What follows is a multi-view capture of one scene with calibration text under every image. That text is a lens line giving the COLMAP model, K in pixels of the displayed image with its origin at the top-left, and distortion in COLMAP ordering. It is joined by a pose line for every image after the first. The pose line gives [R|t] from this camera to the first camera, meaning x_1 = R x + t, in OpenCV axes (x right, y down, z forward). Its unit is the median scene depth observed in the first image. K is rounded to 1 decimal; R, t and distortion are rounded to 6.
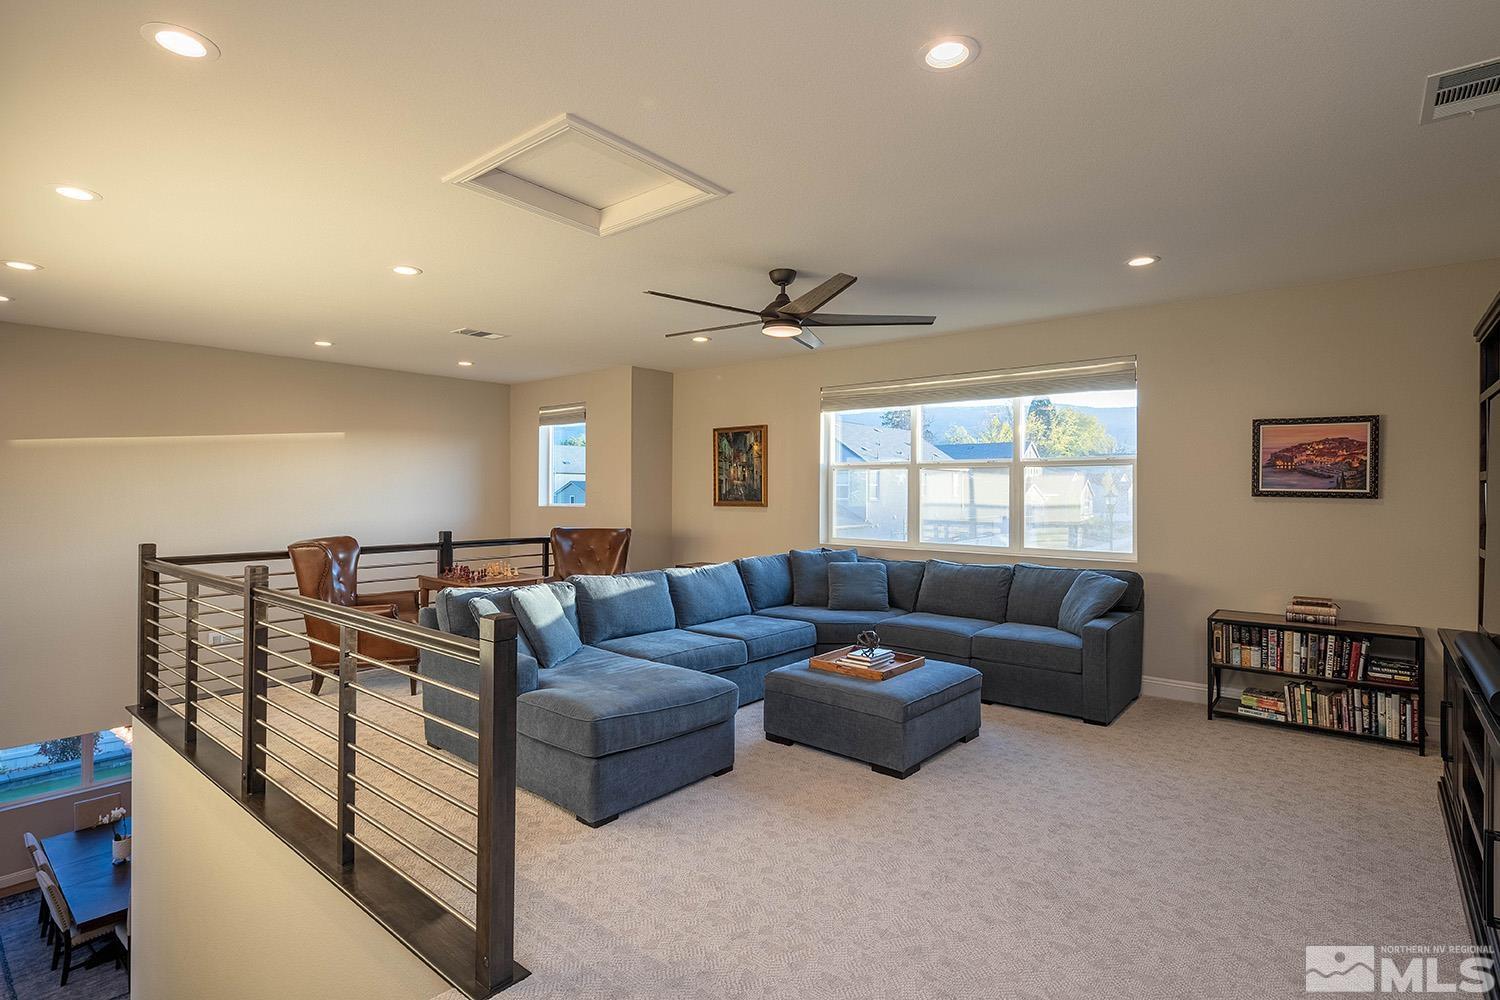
lens RADIAL K [[729.5, 0, 739.0], [0, 729.5, 487.1], [0, 0, 1]] dist [0.003287, -0.000743]
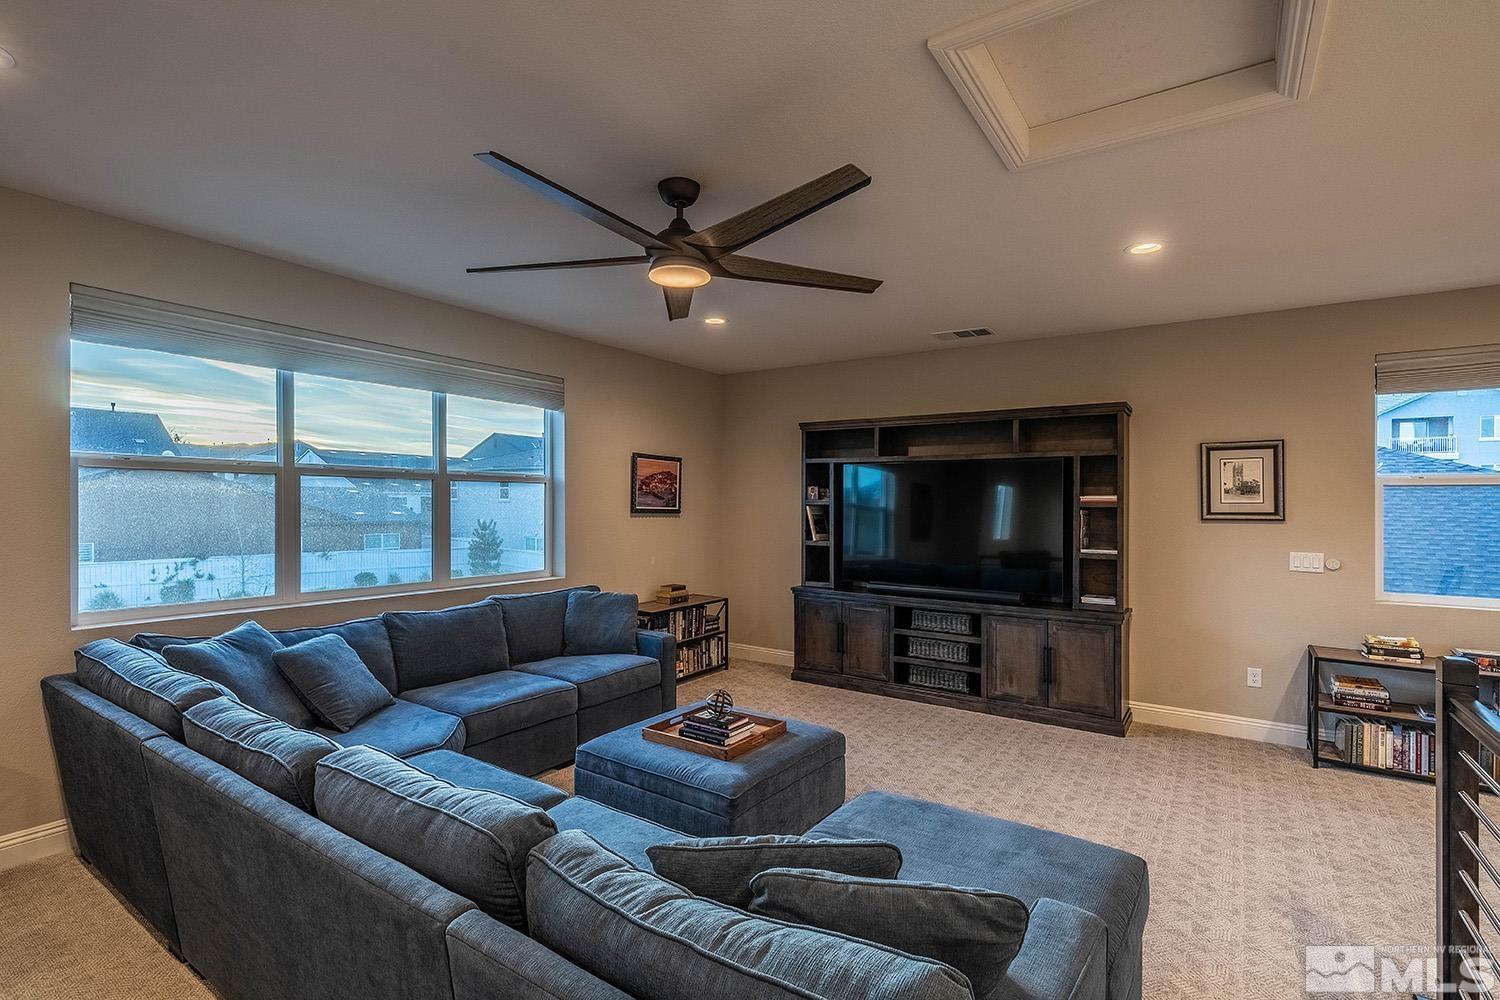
lens RADIAL K [[691.5, 0, 746.2], [0, 691.5, 504.3], [0, 0, 1]] dist [0.000135, 0.000003]
pose [[-0.090433, -0.000401, 0.995902, -0.536900], [0.002500, 0.999997, 0.000629, -0.003322], [-0.995899, 0.002547, -0.090432, 0.972439]]
